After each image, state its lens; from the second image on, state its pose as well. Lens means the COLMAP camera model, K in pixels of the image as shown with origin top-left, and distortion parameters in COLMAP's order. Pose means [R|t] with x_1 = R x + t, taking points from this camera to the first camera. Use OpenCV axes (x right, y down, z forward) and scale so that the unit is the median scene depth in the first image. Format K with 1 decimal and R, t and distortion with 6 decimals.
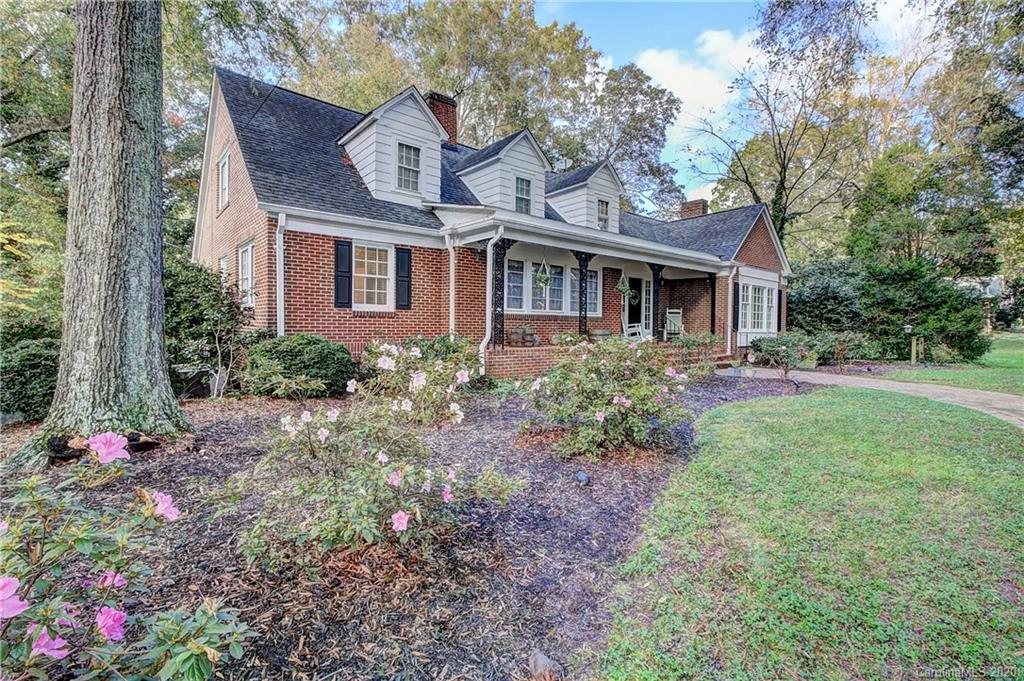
lens RADIAL K [[471.2, 0, 512.0], [0, 471.2, 340.5], [0, 0, 1]] dist [-0.000006, -0.011826]
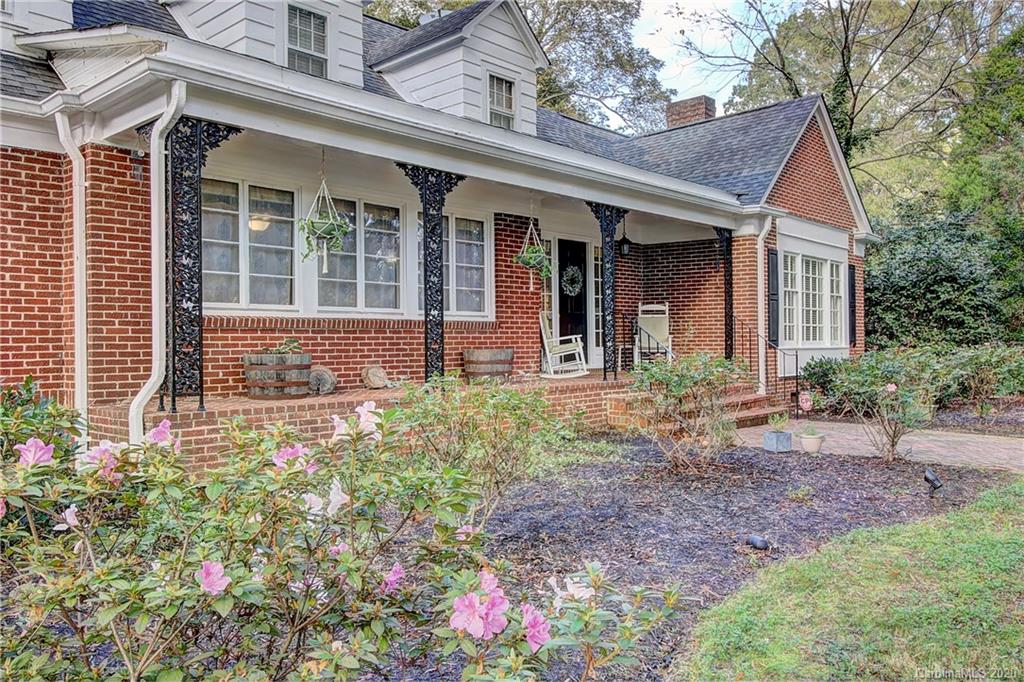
lens RADIAL K [[801.0, 0, 512.0], [0, 801.0, 341.0], [0, 0, 1]] dist [0.011640, 0.005316]
pose [[0.990849, -0.018730, 0.133670, 0.091968], [0.022865, 0.999304, -0.029466, -0.007458], [-0.133025, 0.032253, 0.990588, 0.206656]]
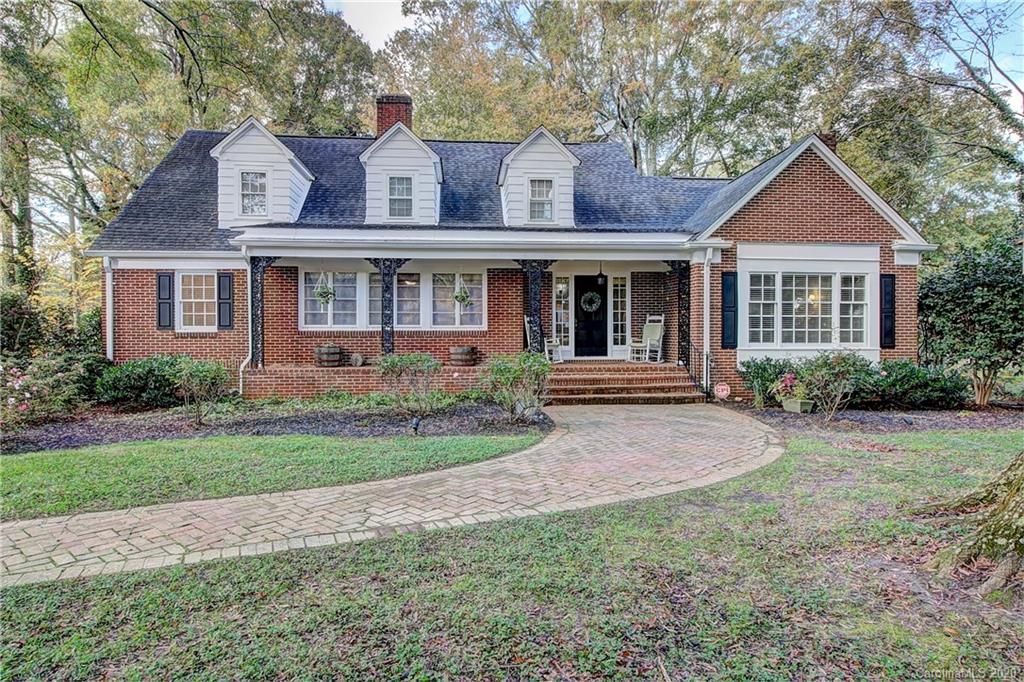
lens RADIAL K [[581.8, 0, 512.0], [0, 581.8, 341.0], [0, 0, 1]] dist [0.009080, -0.013696]
pose [[0.823339, -0.007156, -0.567505, 0.703437], [-0.005306, 0.999780, -0.020305, -0.011350], [0.567526, 0.019729, 0.823119, 0.189022]]
